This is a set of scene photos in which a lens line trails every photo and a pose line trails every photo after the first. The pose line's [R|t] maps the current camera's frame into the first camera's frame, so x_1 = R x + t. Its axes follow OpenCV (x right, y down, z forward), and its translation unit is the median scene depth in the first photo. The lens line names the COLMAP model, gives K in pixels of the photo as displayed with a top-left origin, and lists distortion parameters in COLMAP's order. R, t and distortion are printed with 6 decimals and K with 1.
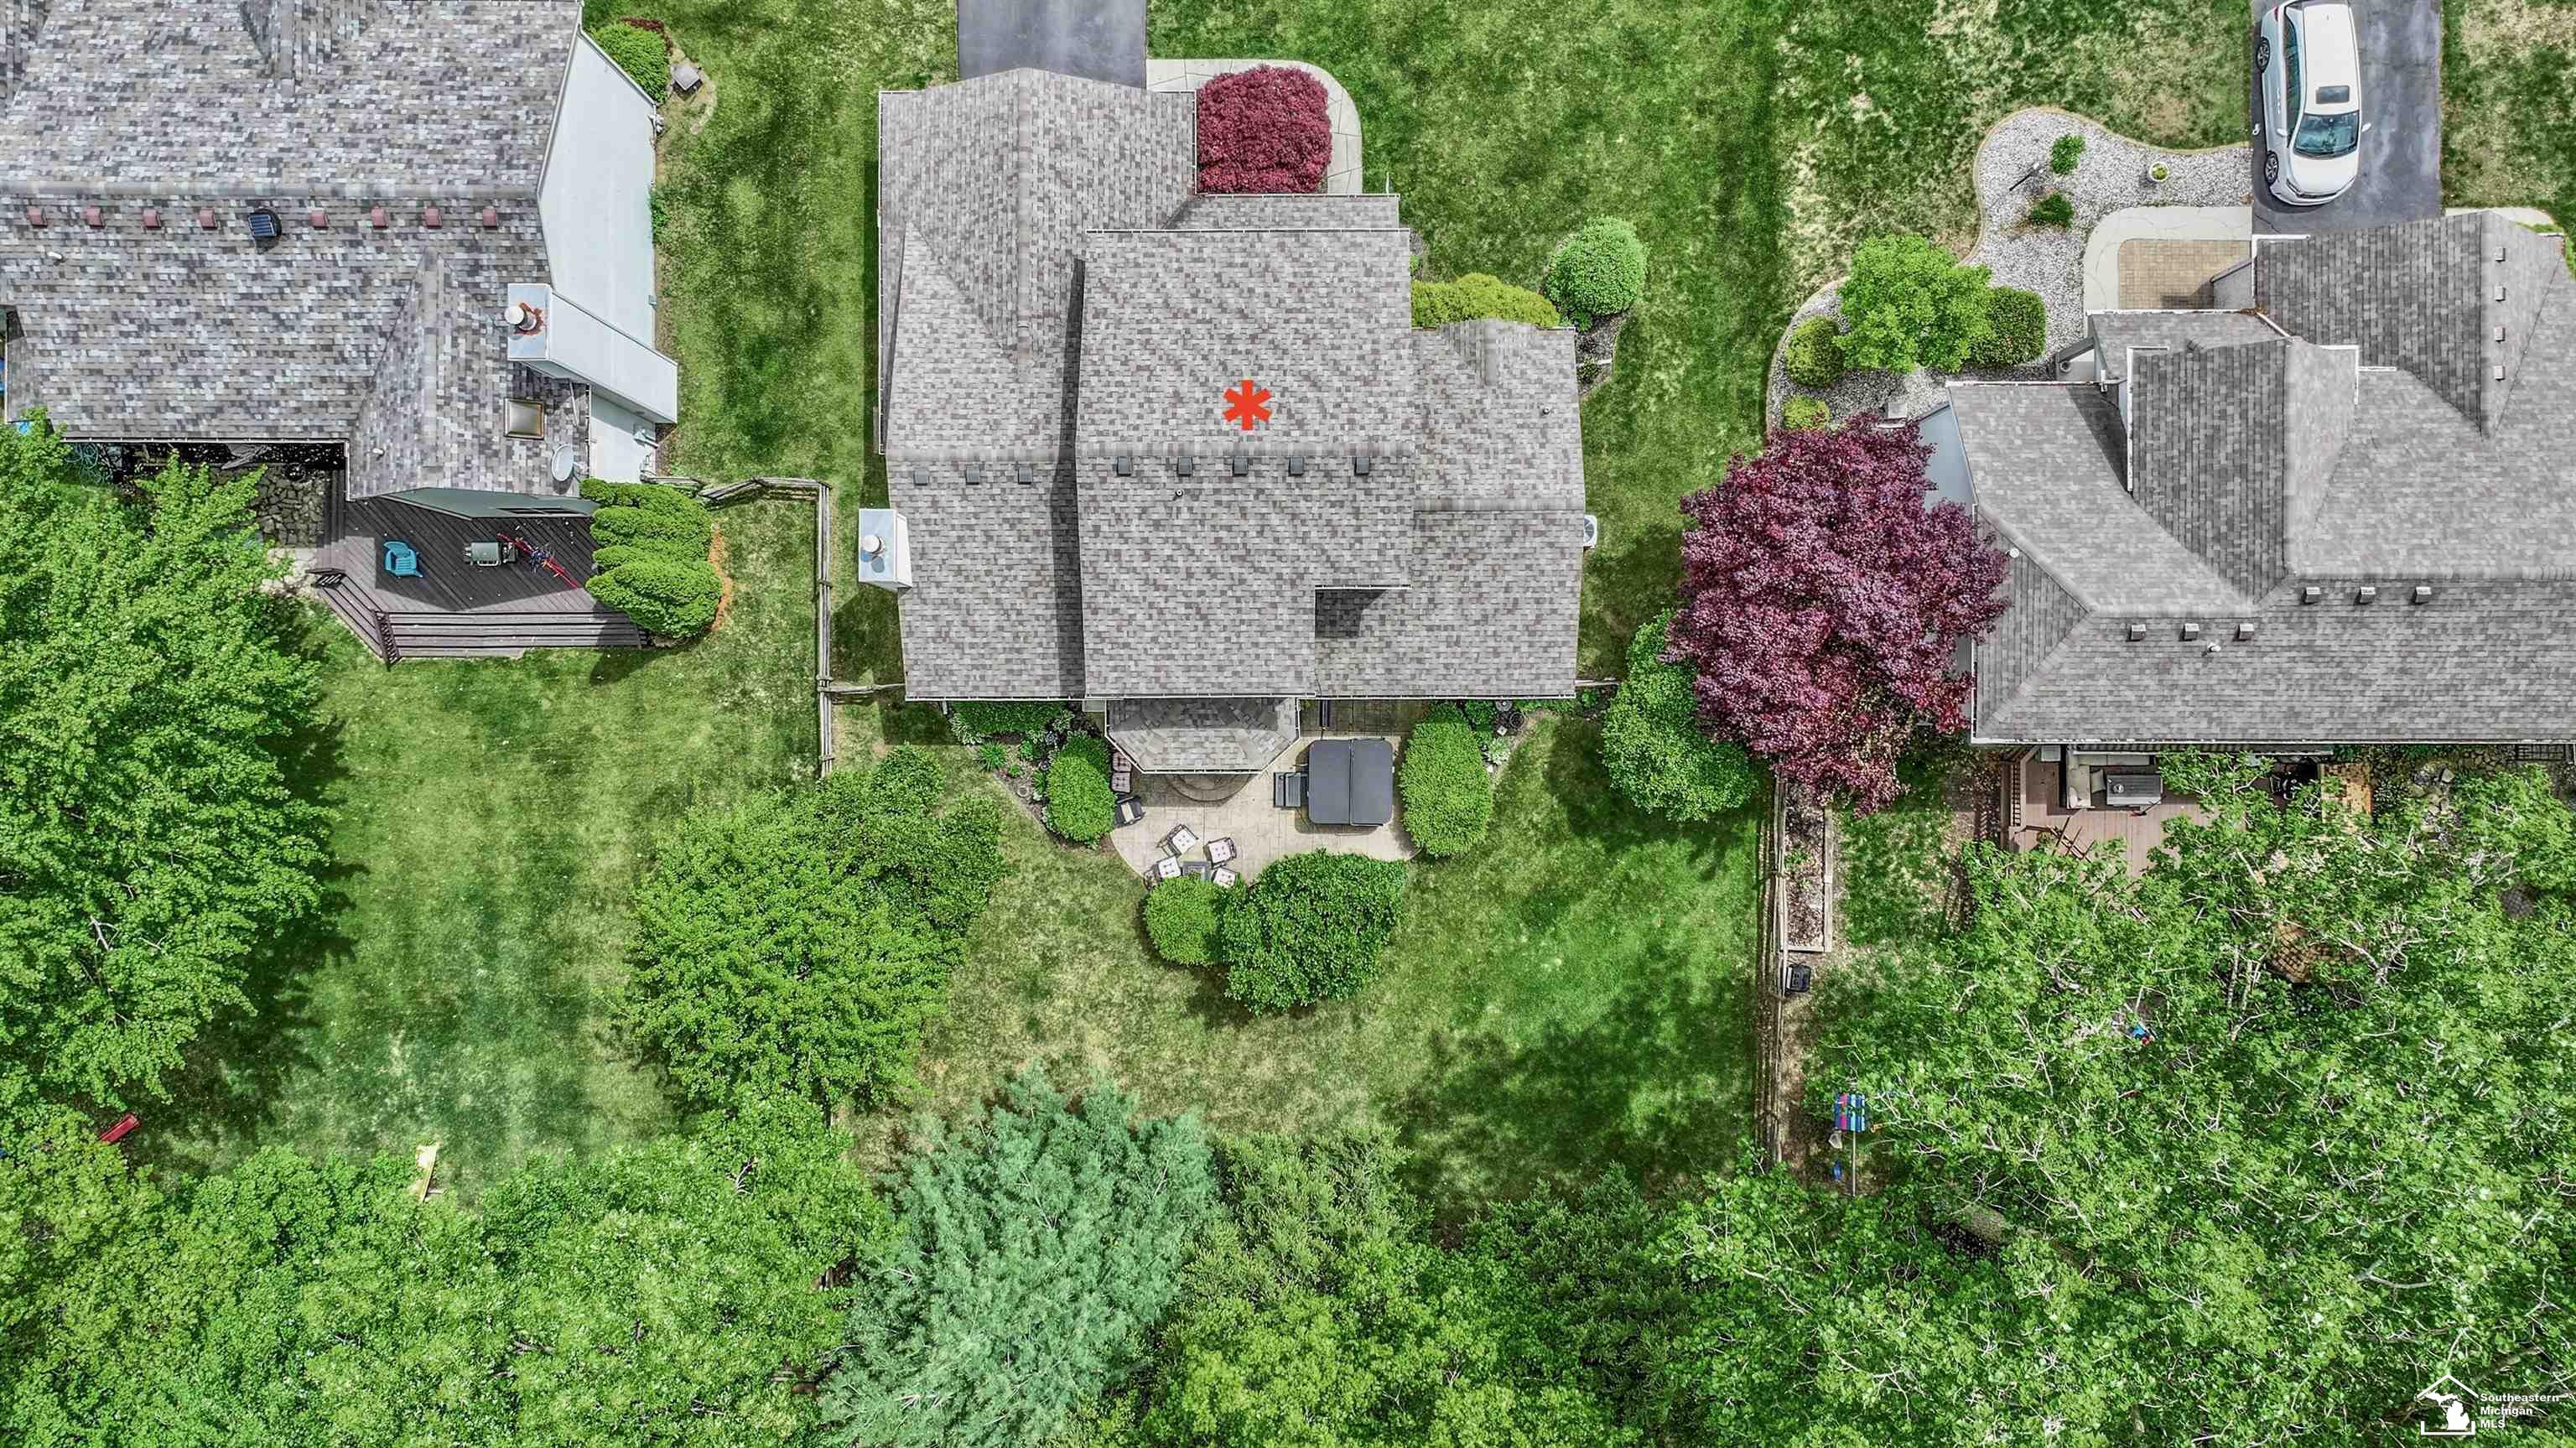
lens RADIAL K [[1875.6, 0, 1290.0], [0, 1875.6, 713.9], [0, 0, 1]] dist [-0.010273, 0.032913]
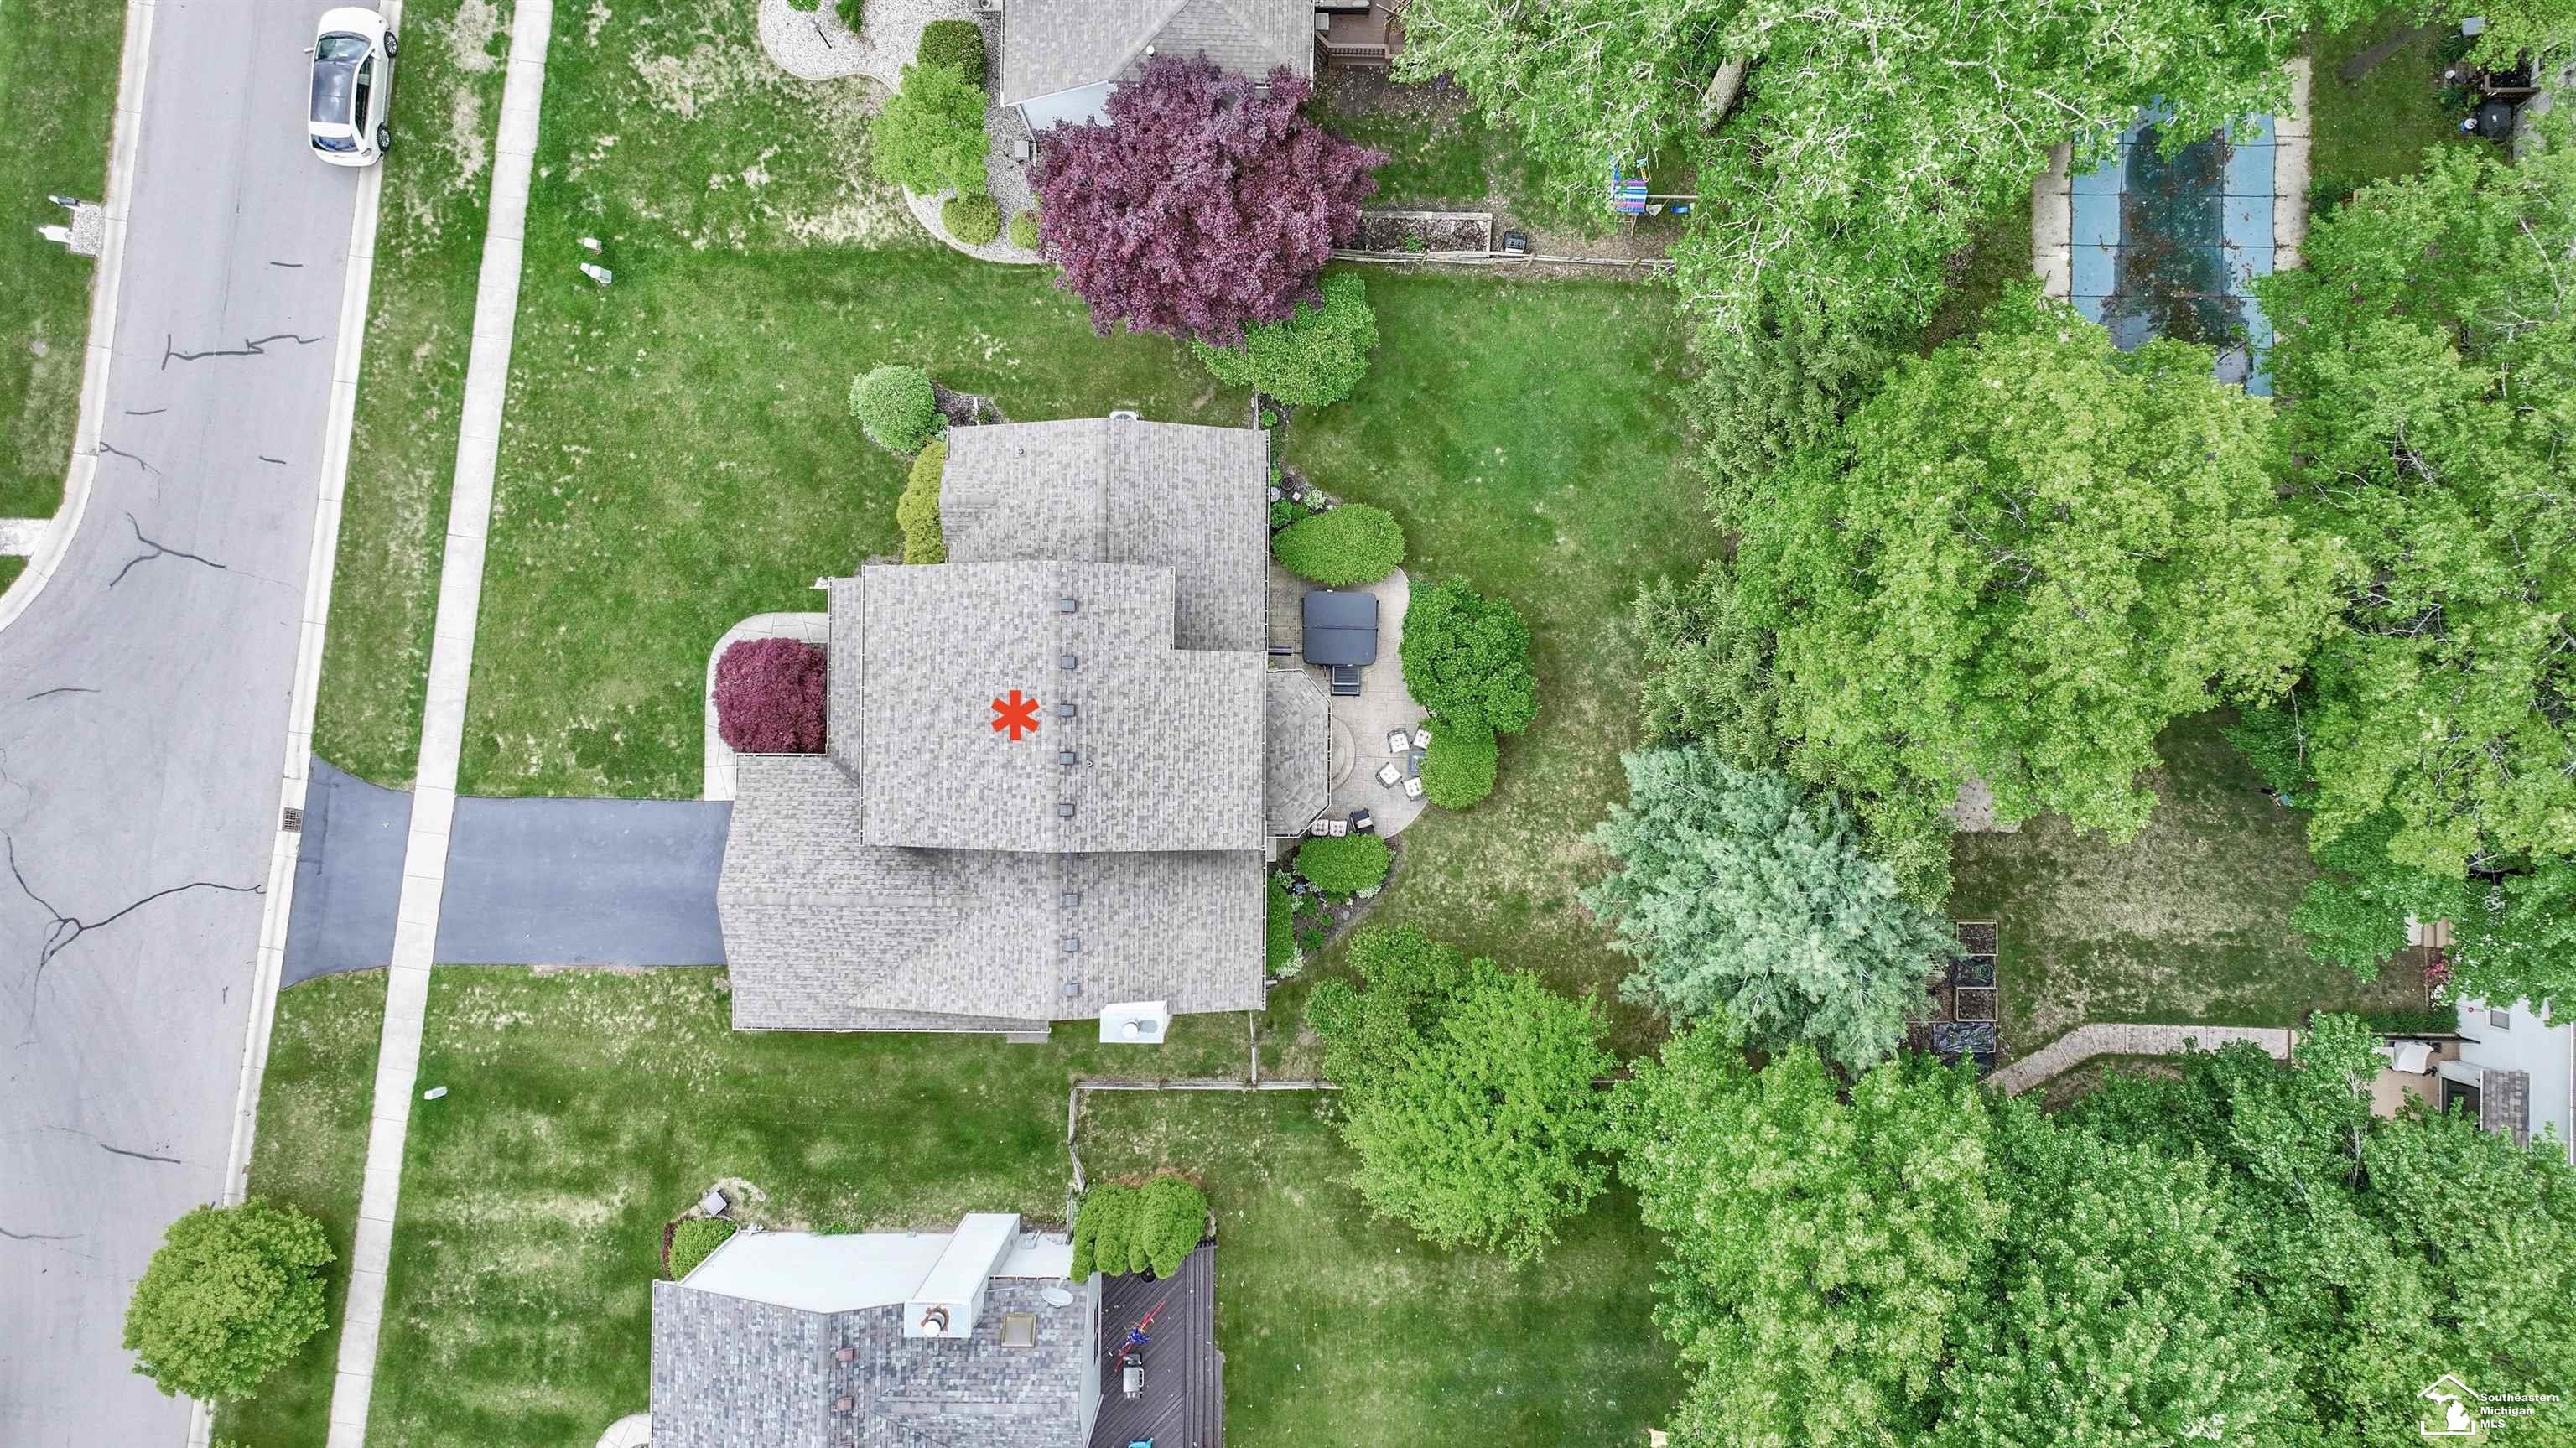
lens RADIAL K [[1875.6, 0, 1297.6], [0, 1875.6, 745.4], [0, 0, 1]] dist [-0.010273, 0.032913]
pose [[0.010577, -0.999864, 0.012644, -0.057526], [0.999828, 0.010768, 0.015131, -0.006726], [-0.015265, 0.012481, 0.999806, -0.155231]]
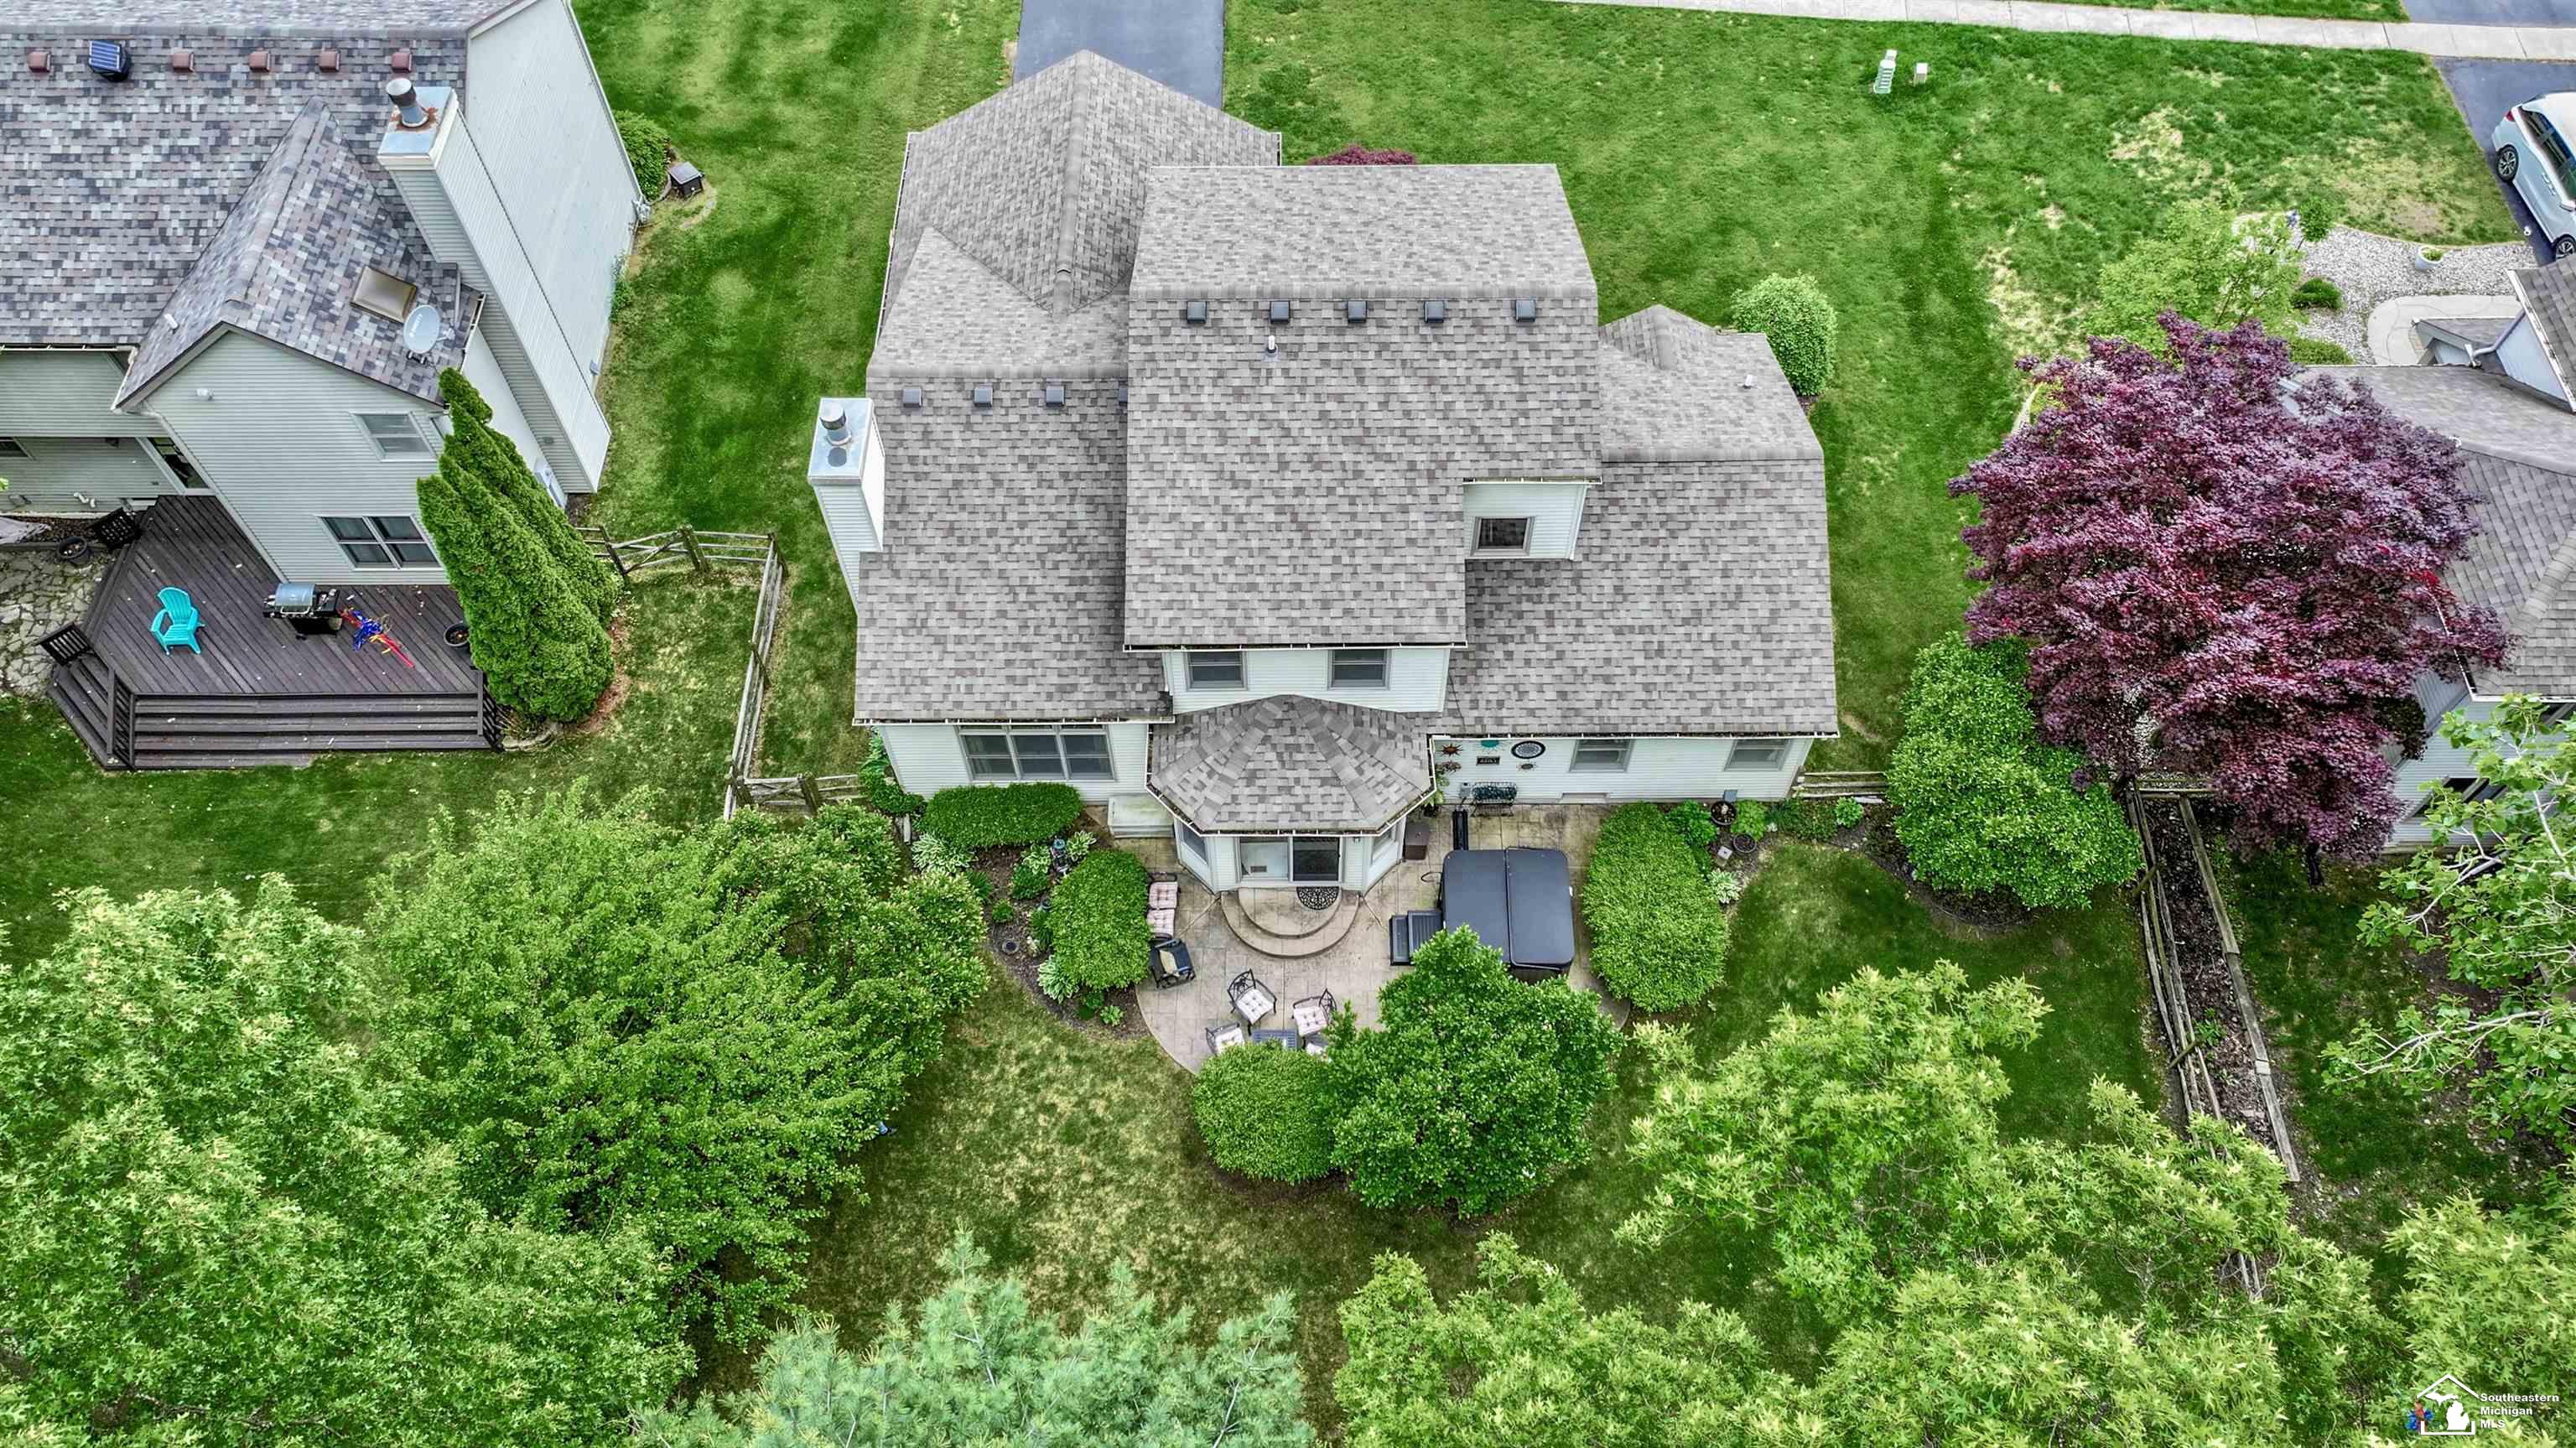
lens RADIAL K [[1875.6, 0, 1290.0], [0, 1875.6, 739.9], [0, 0, 1]] dist [-0.010273, 0.032913]
pose [[0.999998, -0.000554, 0.001975, -0.048284], [0.001513, 0.849304, -0.527901, 0.351758], [-0.001385, 0.527903, 0.849304, 0.425808]]
